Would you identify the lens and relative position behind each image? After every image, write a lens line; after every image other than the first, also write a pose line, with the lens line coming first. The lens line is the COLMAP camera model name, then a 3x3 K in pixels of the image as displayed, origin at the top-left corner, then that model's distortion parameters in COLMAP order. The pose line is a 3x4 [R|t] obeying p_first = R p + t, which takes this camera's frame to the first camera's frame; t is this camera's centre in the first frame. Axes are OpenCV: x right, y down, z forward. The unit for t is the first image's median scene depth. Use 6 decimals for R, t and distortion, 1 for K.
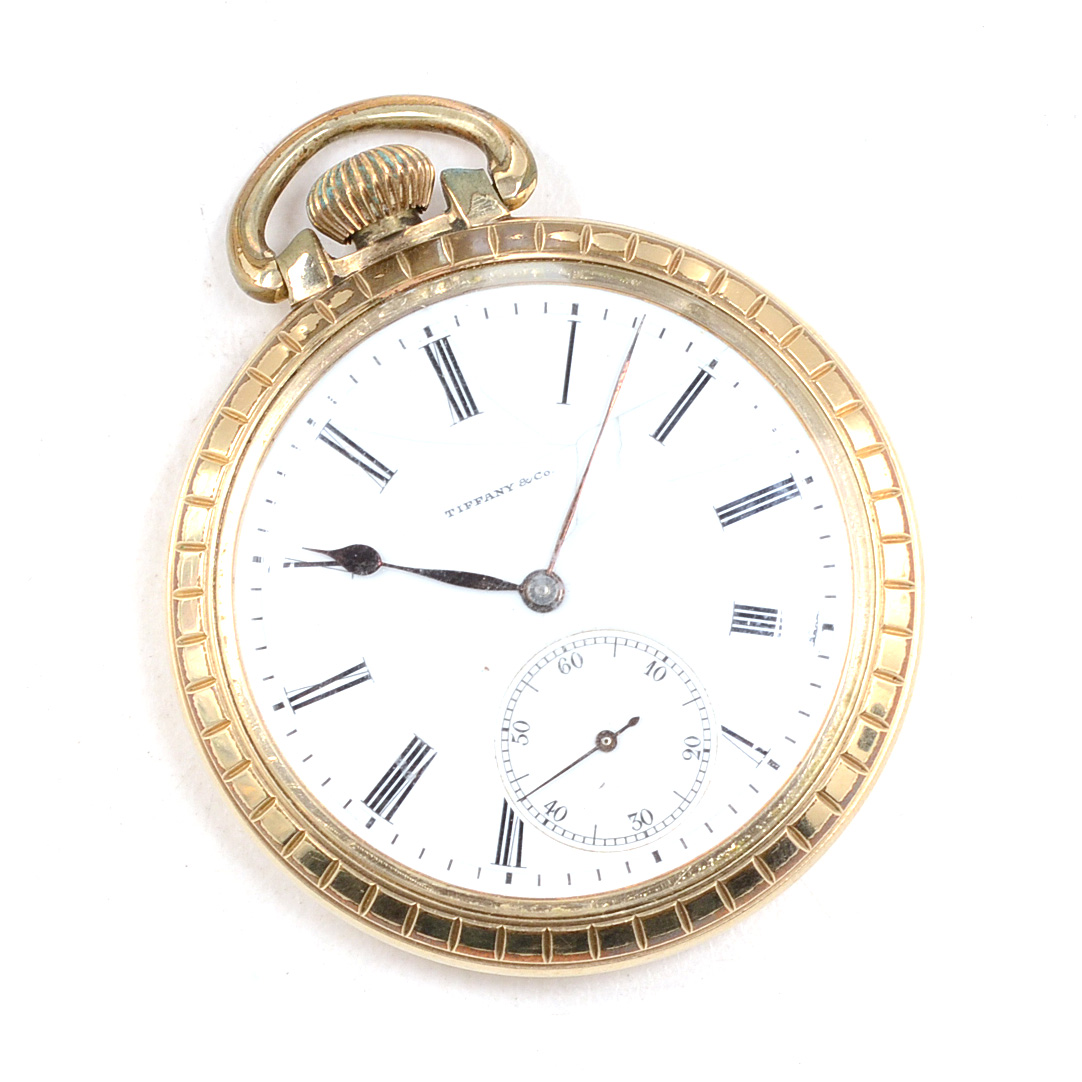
lens RADIAL K [[4461.7, 0, 540.7], [0, 4461.7, 540.8], [0, 0, 1]] dist [-0.329753, 0.000000]
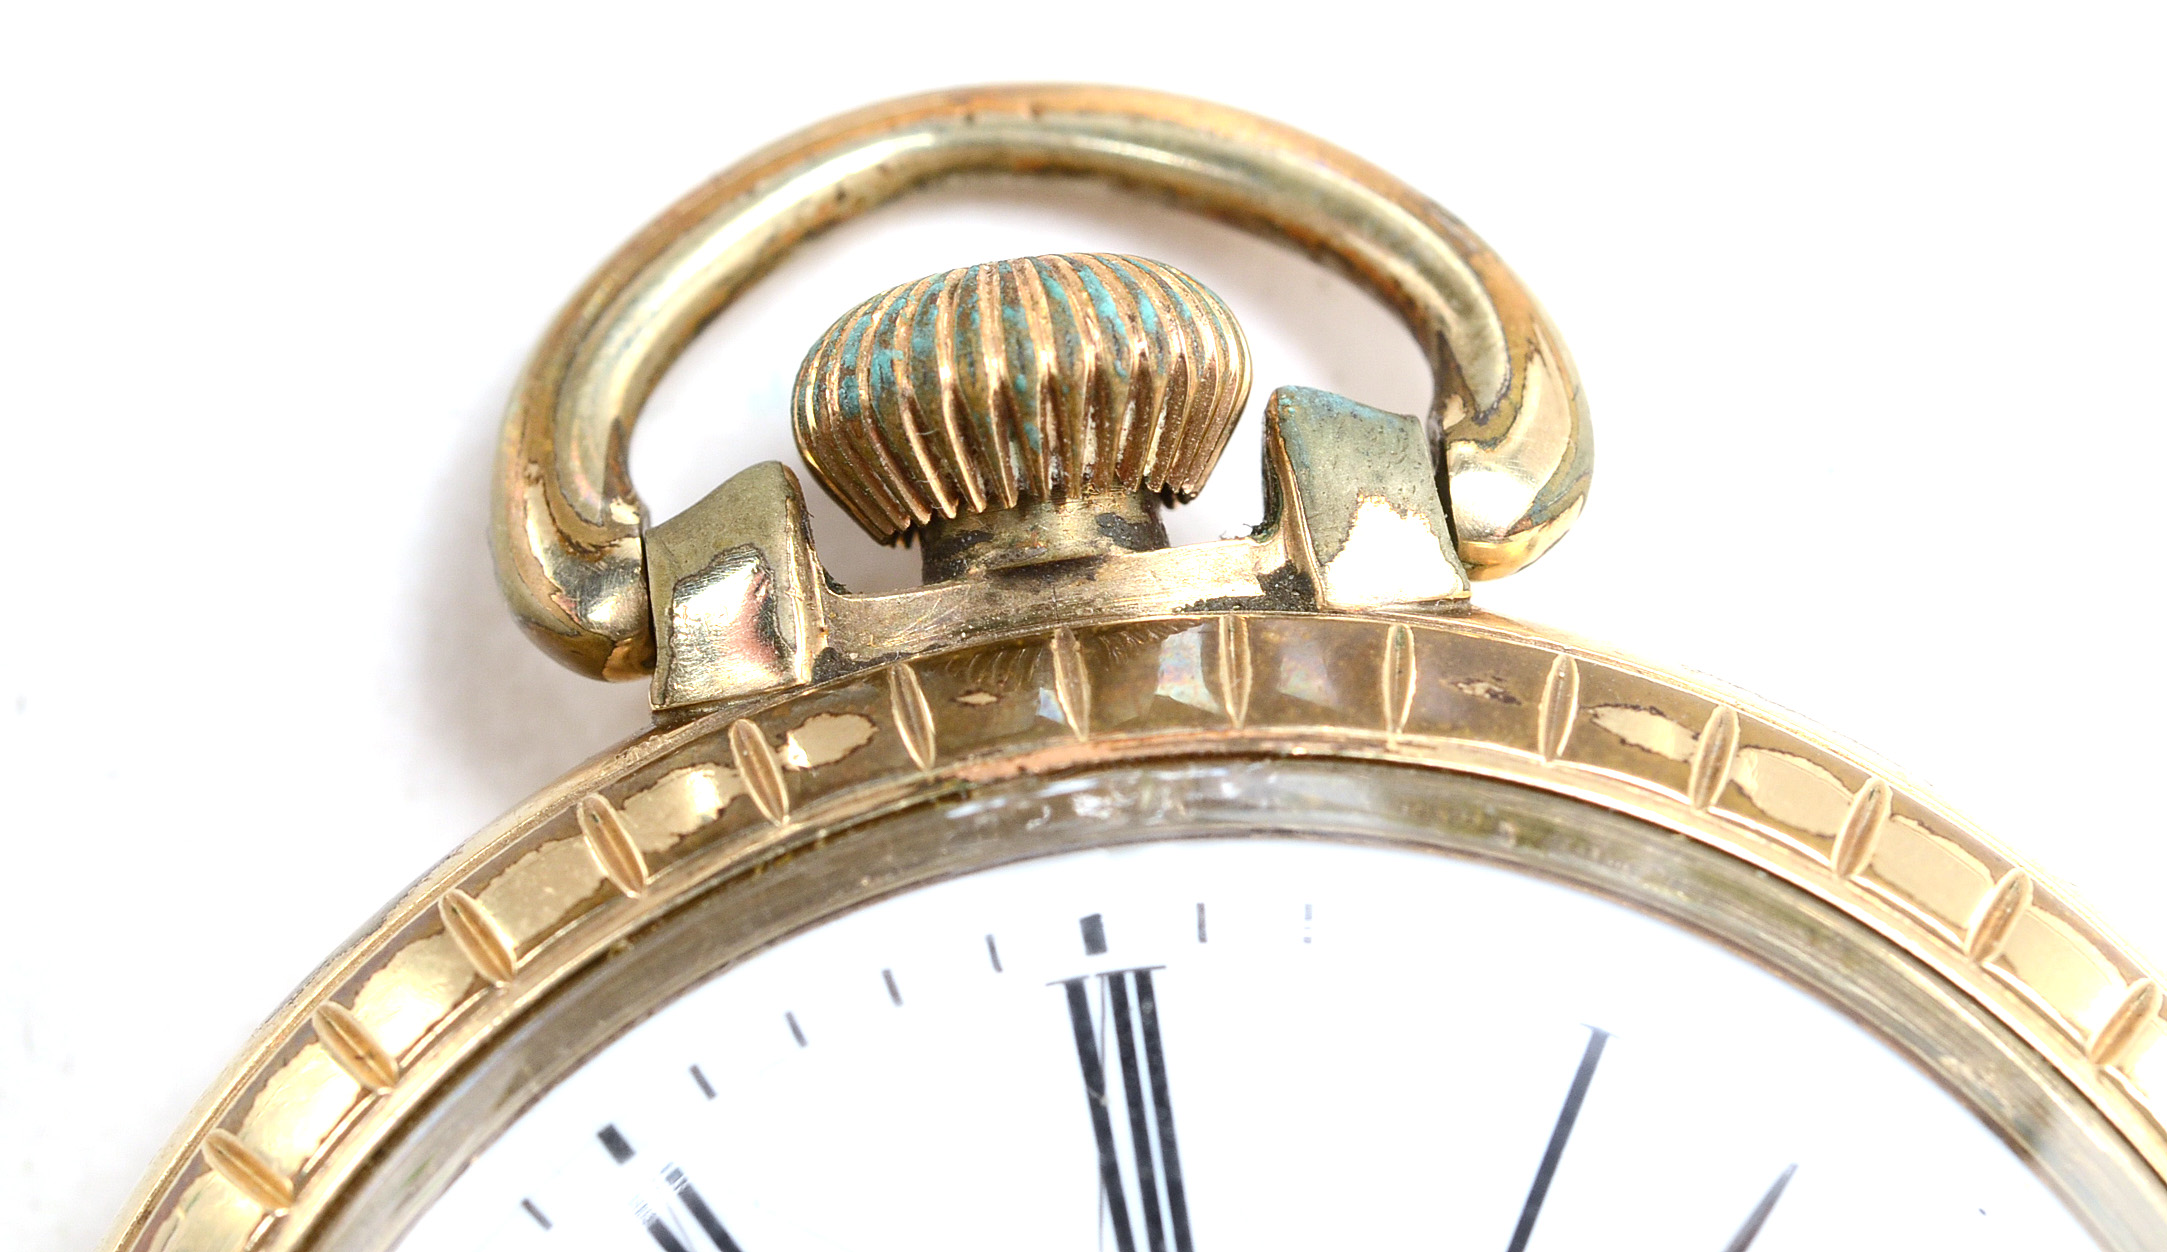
lens RADIAL K [[5609.2, 0, 1083.3], [0, 5609.2, 625.4], [0, 0, 1]] dist [-0.183846, 0.000000]
pose [[0.966858, 0.255313, 0.000483, -0.030902], [-0.255305, 0.966838, -0.006596, -0.063069], [-0.002151, 0.006254, 0.999978, 0.640748]]
